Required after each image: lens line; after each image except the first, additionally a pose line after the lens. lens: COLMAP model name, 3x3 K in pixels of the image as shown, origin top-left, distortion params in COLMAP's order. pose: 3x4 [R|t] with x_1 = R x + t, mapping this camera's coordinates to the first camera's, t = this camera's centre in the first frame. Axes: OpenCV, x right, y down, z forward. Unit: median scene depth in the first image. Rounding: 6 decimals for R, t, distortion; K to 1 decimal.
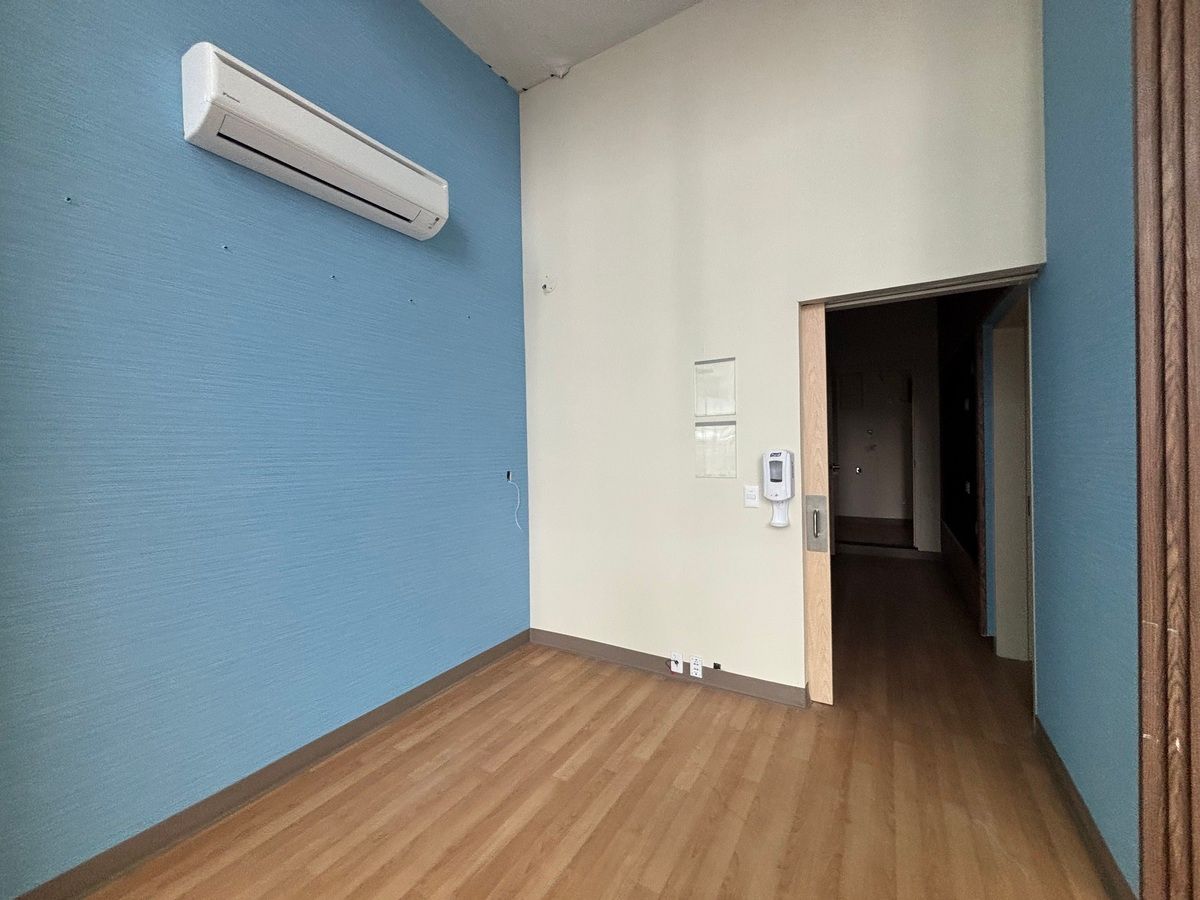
lens RADIAL K [[484.5, 0, 591.4], [0, 484.5, 445.1], [0, 0, 1]] dist [0.000268, 0.000832]
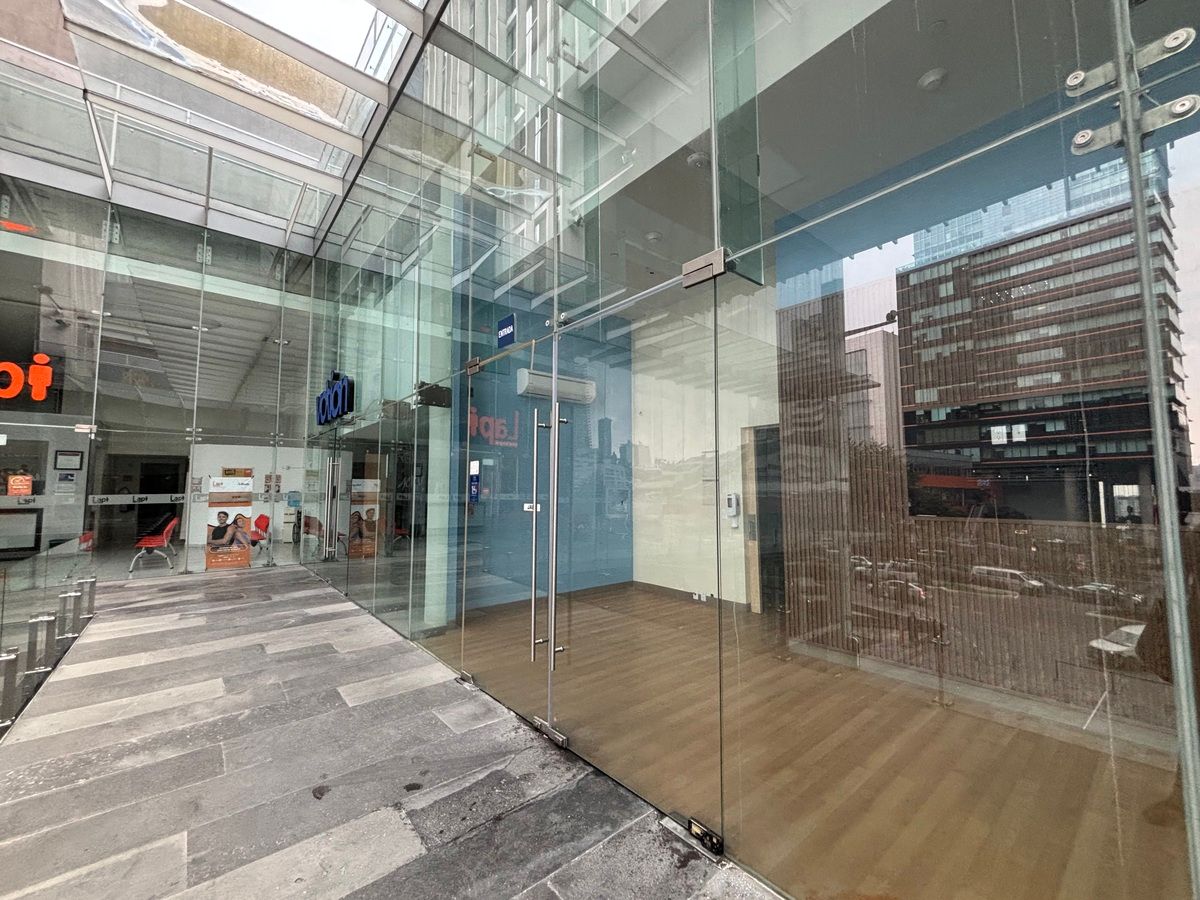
lens RADIAL K [[484.5, 0, 598.4], [0, 484.5, 453.5], [0, 0, 1]] dist [0.000268, 0.000832]
pose [[0.946742, -0.002390, -0.321985, 0.507889], [-0.021200, 0.997340, -0.069737, -0.004108], [0.321295, 0.072849, 0.944173, -1.291897]]
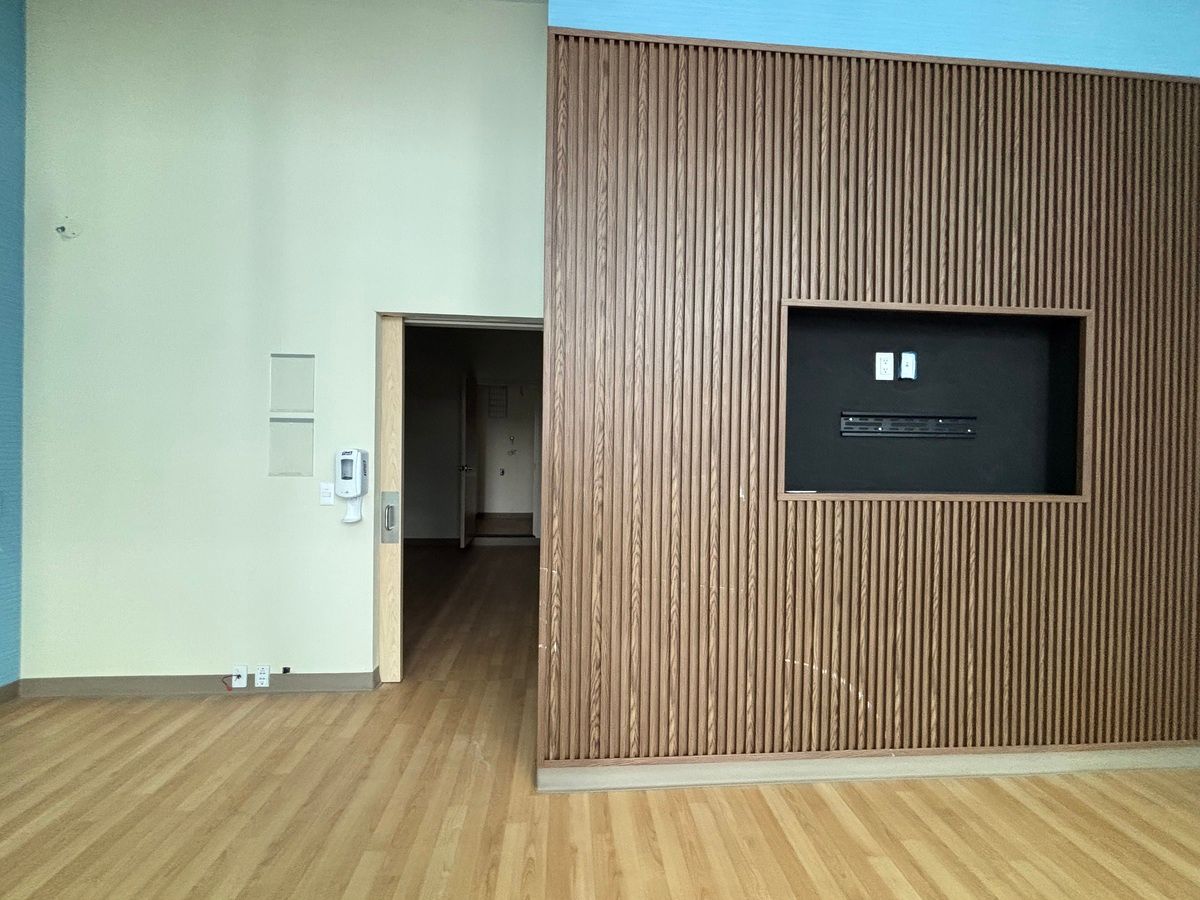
lens RADIAL K [[484.5, 0, 596.5], [0, 484.5, 448.8], [0, 0, 1]] dist [0.000268, 0.000832]
pose [[0.819093, 0.031909, 0.572772, 0.213266], [-0.032299, 0.999433, -0.009489, 0.002346], [-0.572750, -0.010728, 0.819660, -0.157253]]
